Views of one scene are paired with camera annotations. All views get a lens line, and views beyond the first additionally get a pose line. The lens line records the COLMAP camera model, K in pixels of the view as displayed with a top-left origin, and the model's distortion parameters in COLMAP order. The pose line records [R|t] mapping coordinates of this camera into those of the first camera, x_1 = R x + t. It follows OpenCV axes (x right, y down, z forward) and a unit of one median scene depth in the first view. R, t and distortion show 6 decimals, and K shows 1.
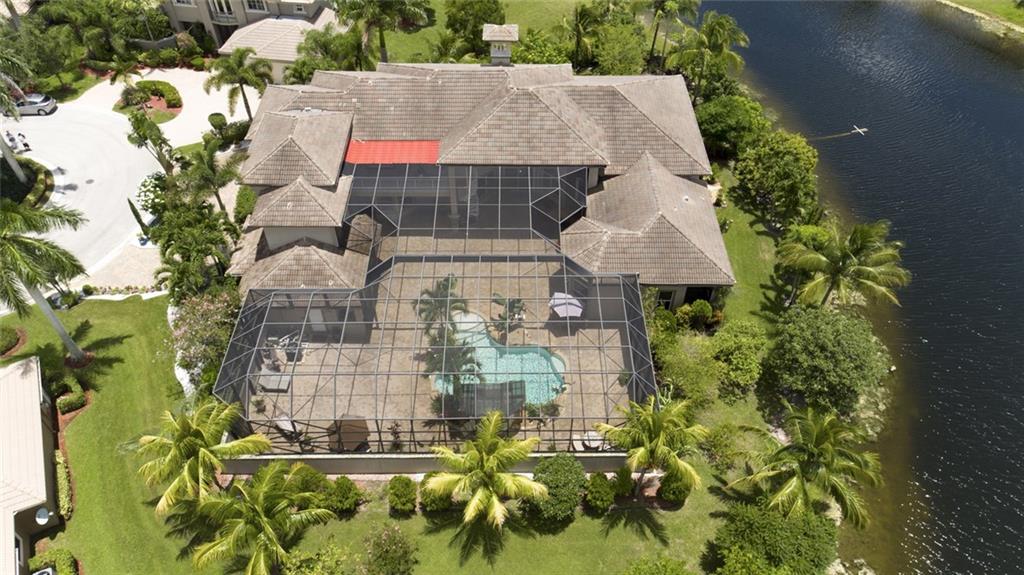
lens RADIAL K [[742.4, 0, 511.5], [0, 742.4, 288.4], [0, 0, 1]] dist [0.030663, 0.000628]
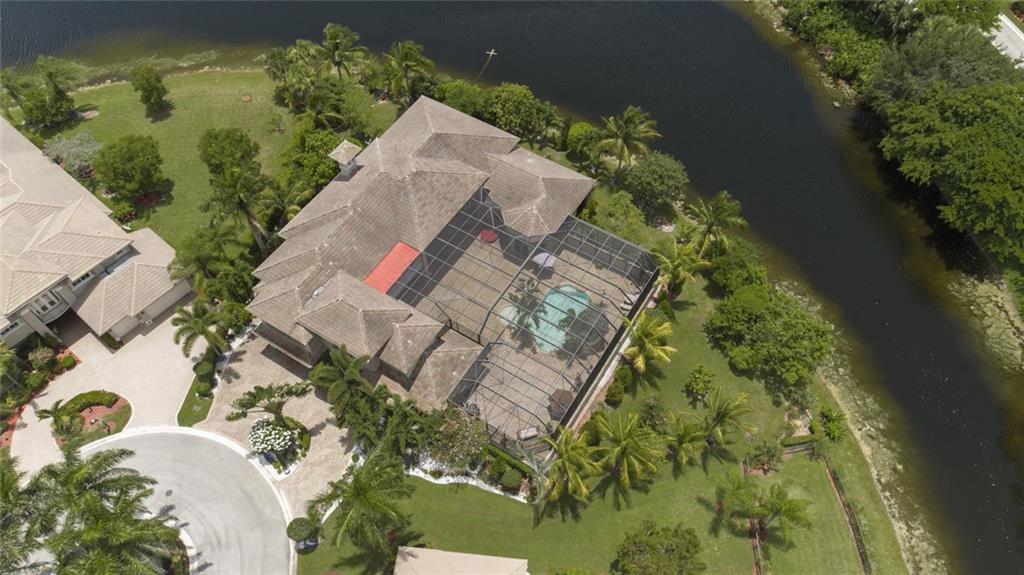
lens RADIAL K [[742.4, 0, 511.8], [0, 742.4, 287.2], [0, 0, 1]] dist [0.030663, 0.000628]
pose [[0.538959, -0.701759, 0.465894, -0.706314], [0.619895, 0.704924, 0.344691, -0.498998], [-0.570310, 0.103031, 0.814943, -0.229849]]
